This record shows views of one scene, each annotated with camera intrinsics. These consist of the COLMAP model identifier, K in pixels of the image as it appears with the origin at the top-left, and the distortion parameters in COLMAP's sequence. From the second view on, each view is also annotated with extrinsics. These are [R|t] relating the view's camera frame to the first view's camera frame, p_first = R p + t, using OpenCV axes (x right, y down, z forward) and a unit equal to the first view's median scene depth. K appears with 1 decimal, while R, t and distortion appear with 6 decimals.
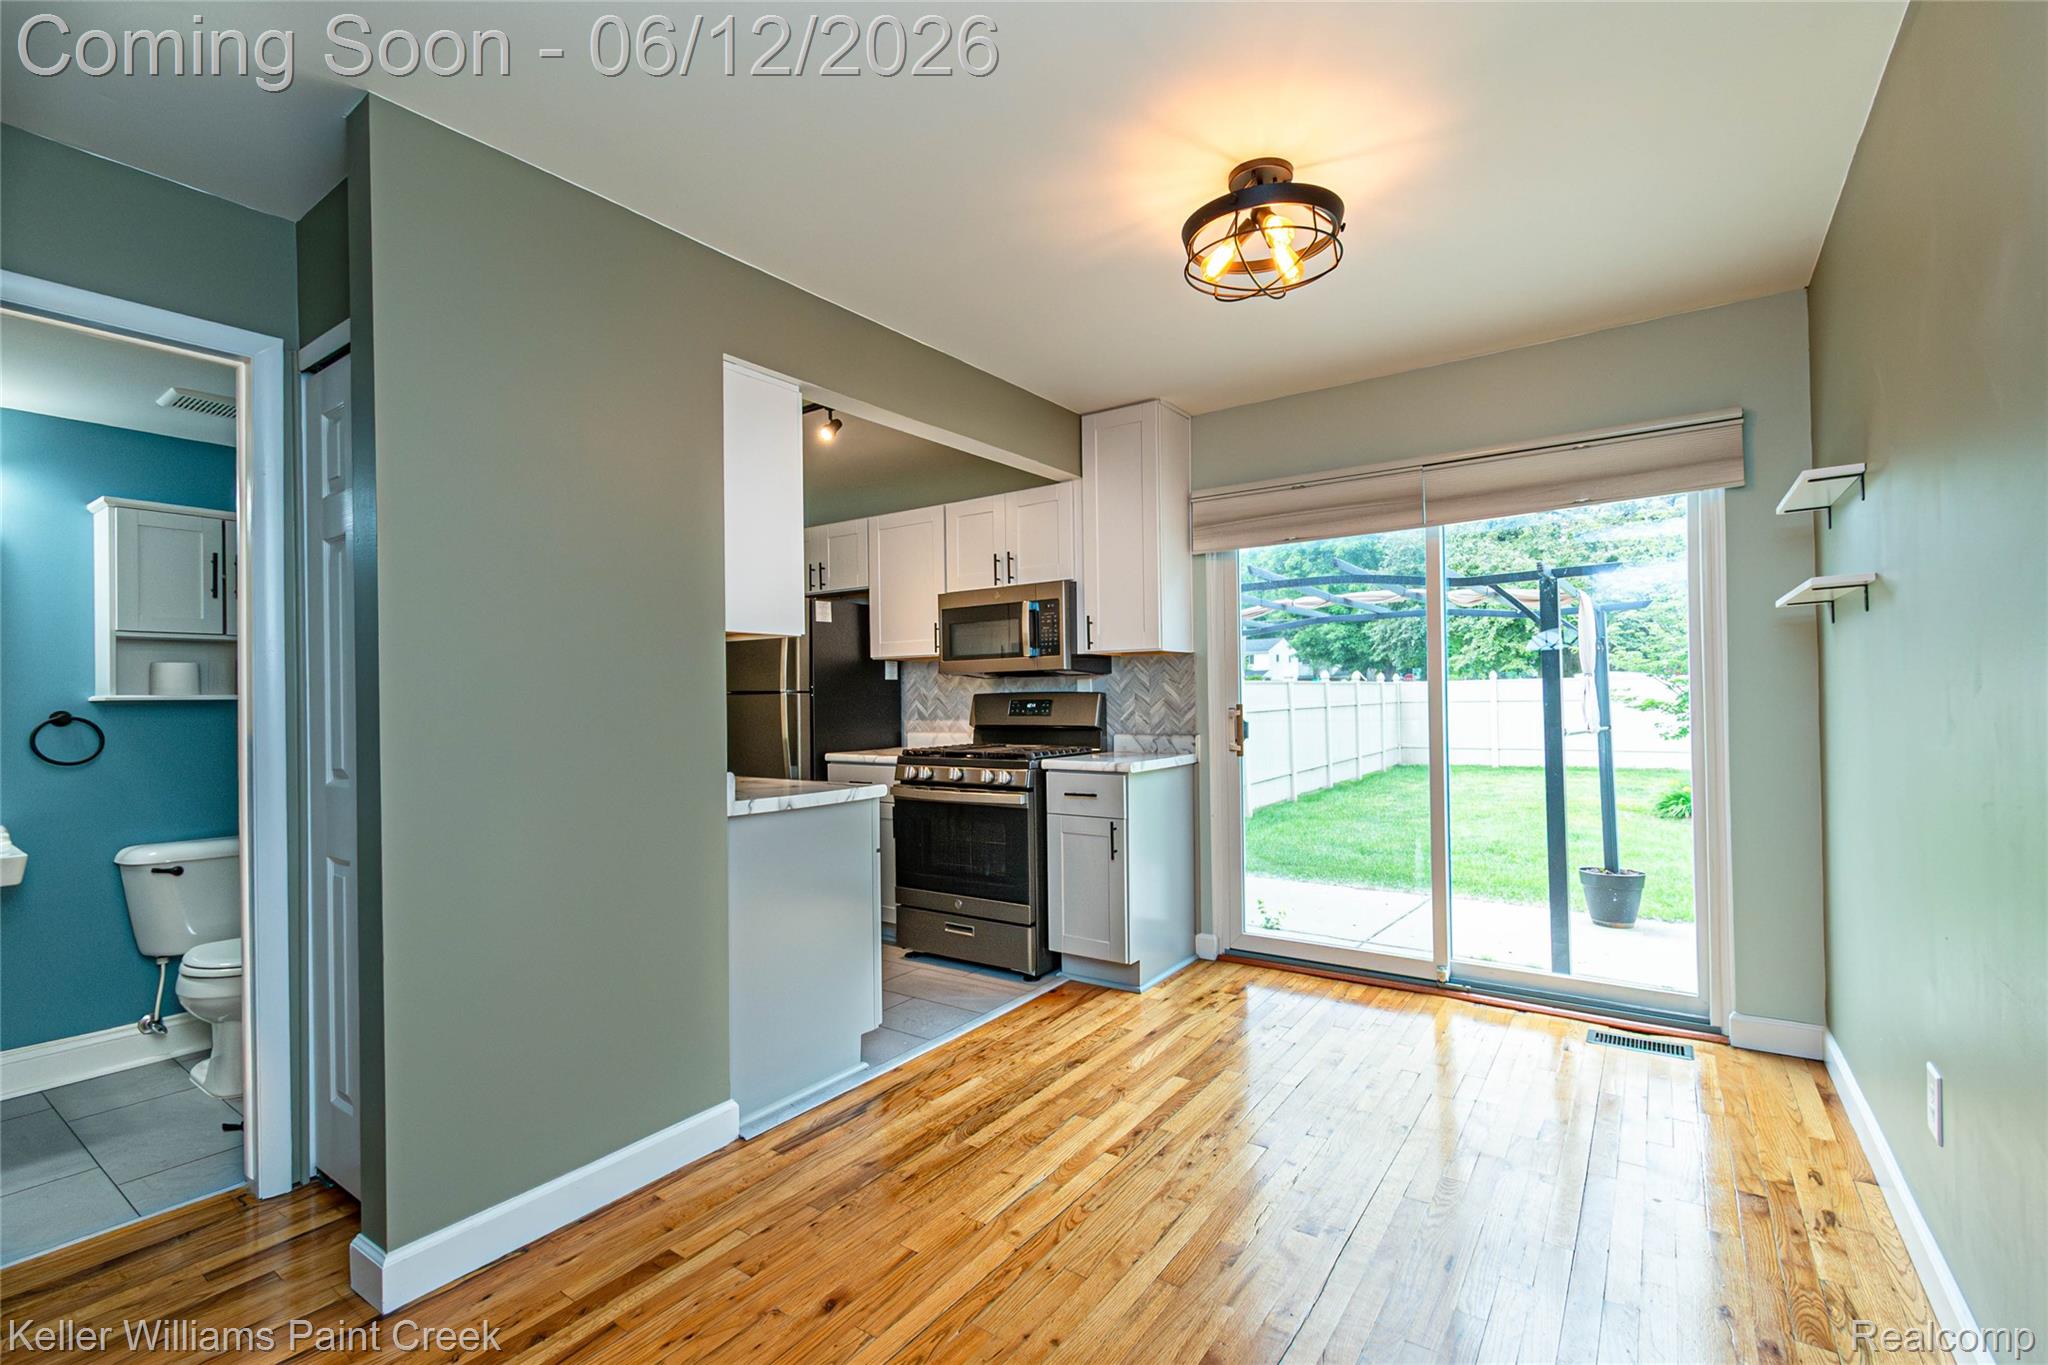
lens RADIAL K [[903.9, 0, 1022.1], [0, 903.9, 687.5], [0, 0, 1]] dist [-0.004128, -0.000406]
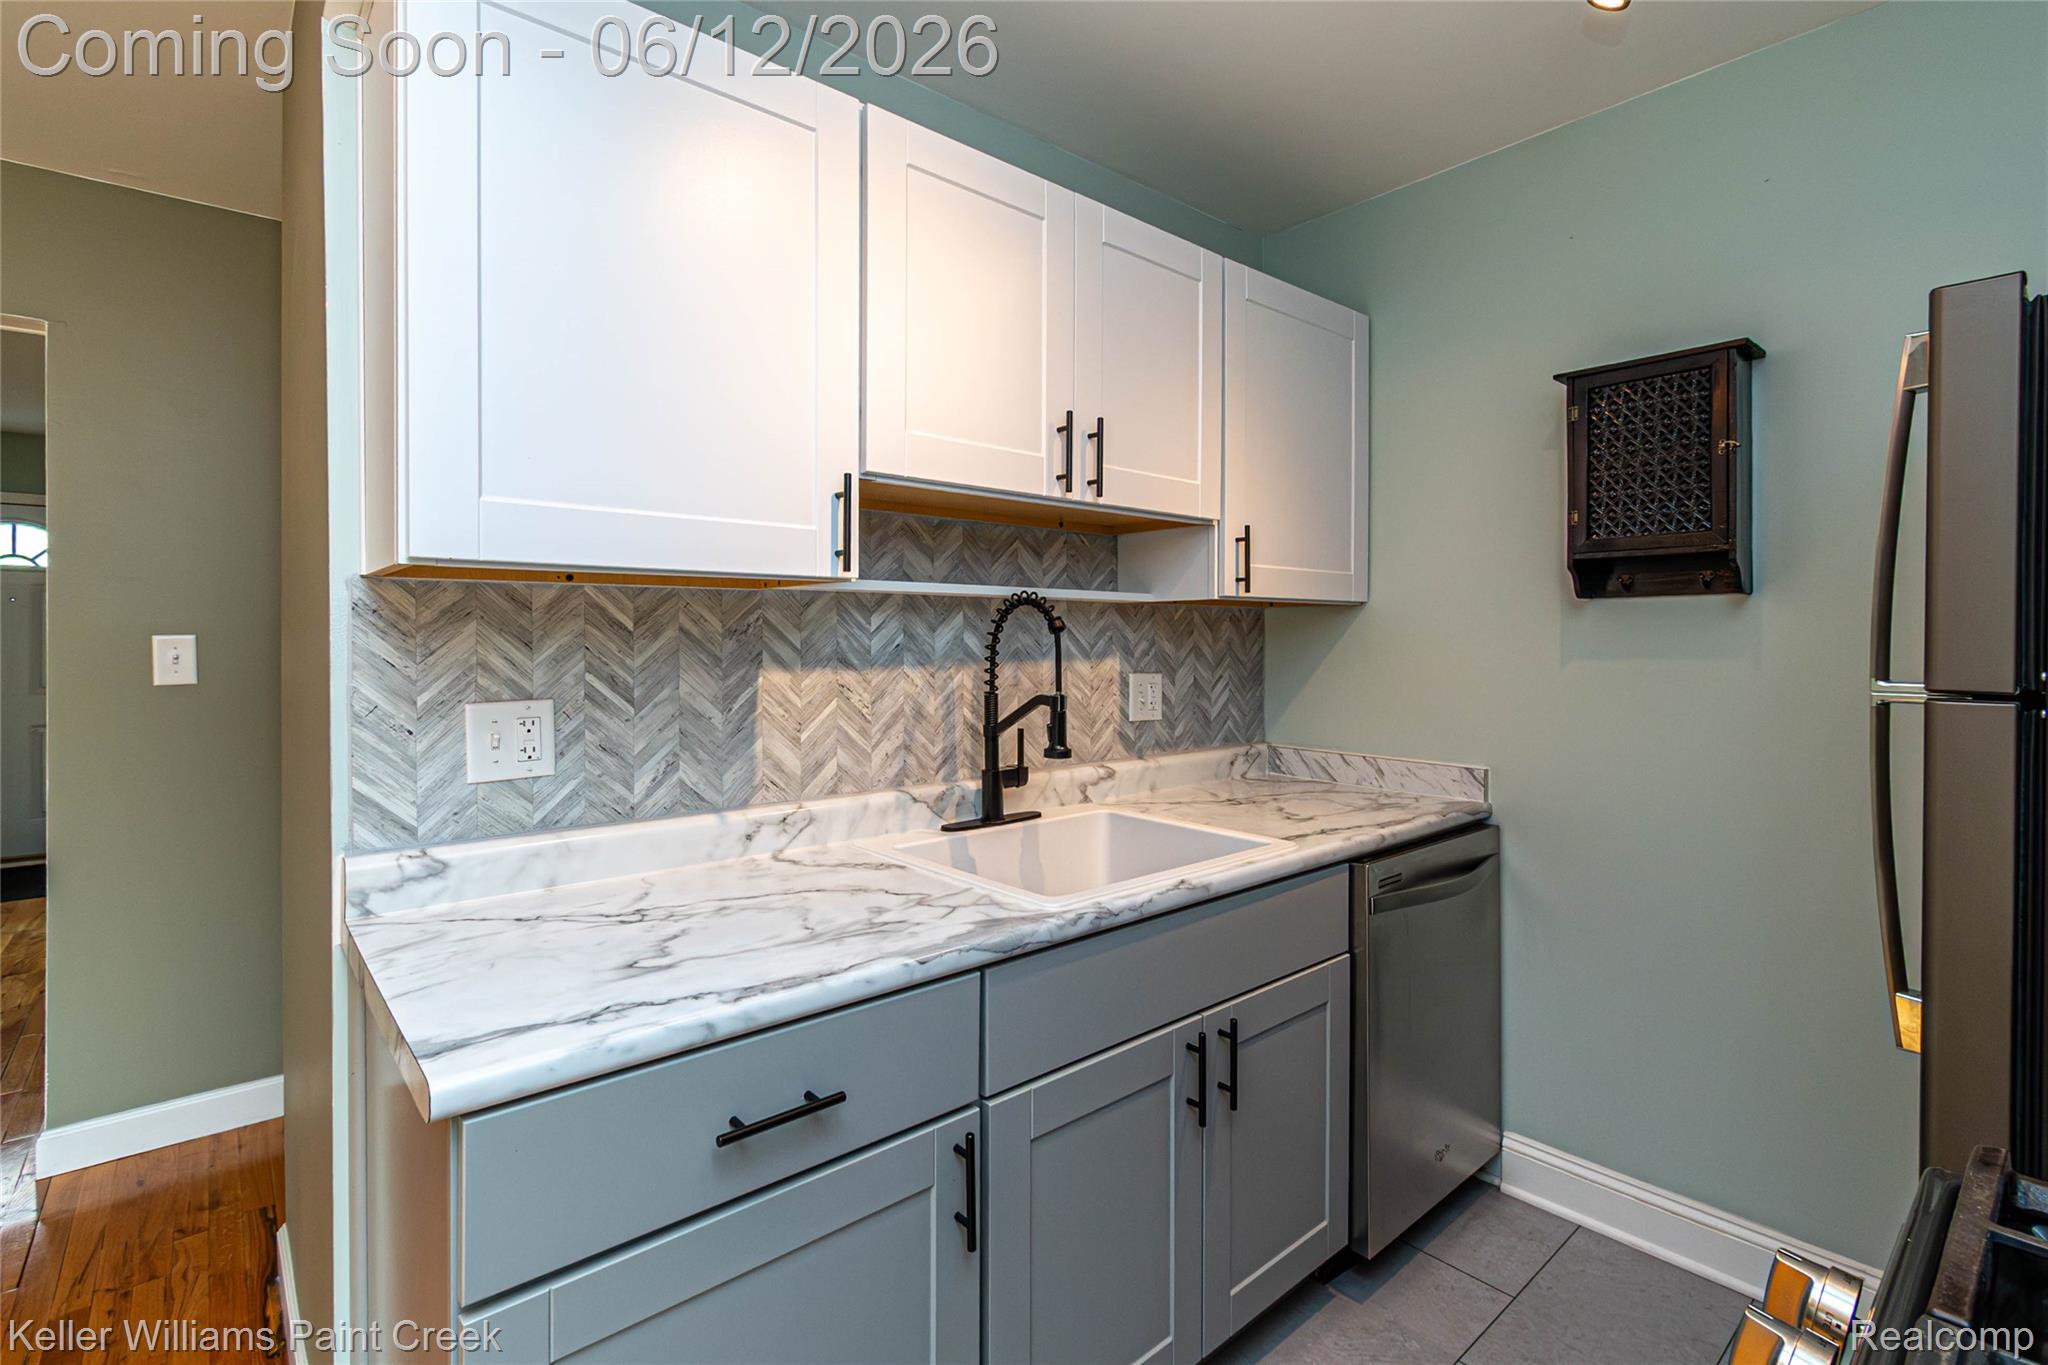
lens RADIAL K [[942.4, 0, 1008.4], [0, 942.4, 649.2], [0, 0, 1]] dist [0.003196, 0.000353]
pose [[-0.242645, 0.029275, -0.969673, 0.055531], [0.015000, 0.999538, 0.026423, -0.018840], [0.969999, -0.008134, -0.242972, 0.926565]]
